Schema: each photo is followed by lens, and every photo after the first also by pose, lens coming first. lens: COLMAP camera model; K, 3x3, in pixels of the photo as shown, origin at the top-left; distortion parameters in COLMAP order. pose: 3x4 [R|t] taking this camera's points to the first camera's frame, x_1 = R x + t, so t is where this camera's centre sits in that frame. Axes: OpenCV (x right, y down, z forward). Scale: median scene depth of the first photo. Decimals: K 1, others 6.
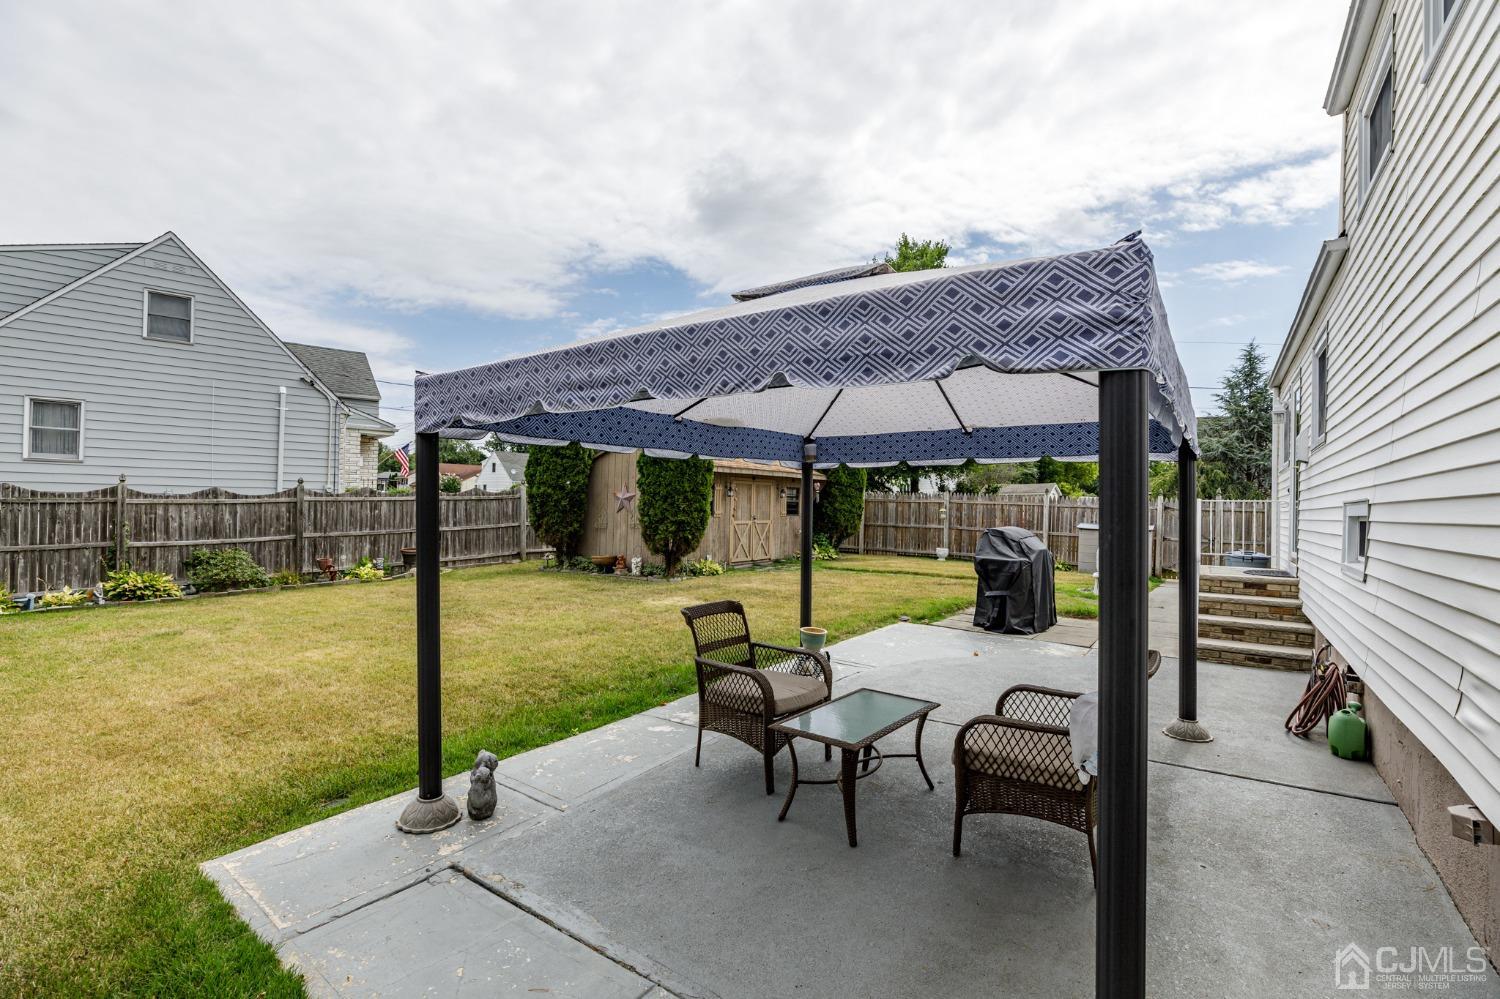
lens RADIAL K [[686.7, 0, 750.0], [0, 686.7, 499.5], [0, 0, 1]] dist [-0.002378, 0.000508]
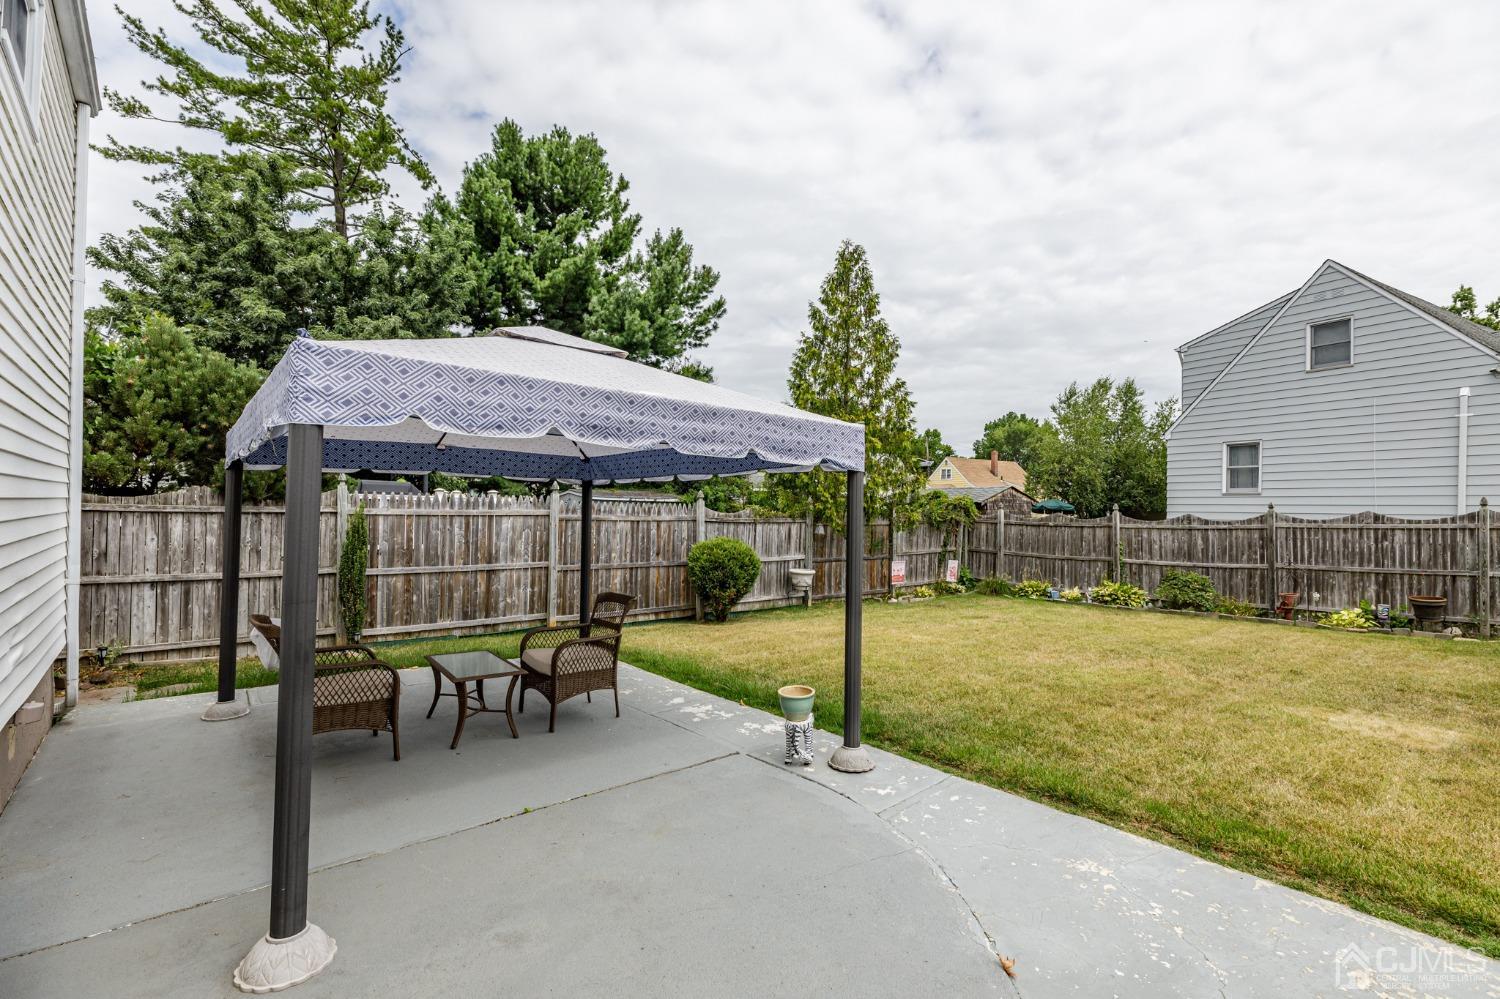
lens RADIAL K [[686.7, 0, 750.0], [0, 686.7, 499.5], [0, 0, 1]] dist [-0.002378, 0.000508]
pose [[-0.244891, -0.035972, -0.968883, 0.397865], [-0.013517, 0.999341, -0.033686, 0.004779], [0.969456, 0.004847, -0.245215, 0.541000]]
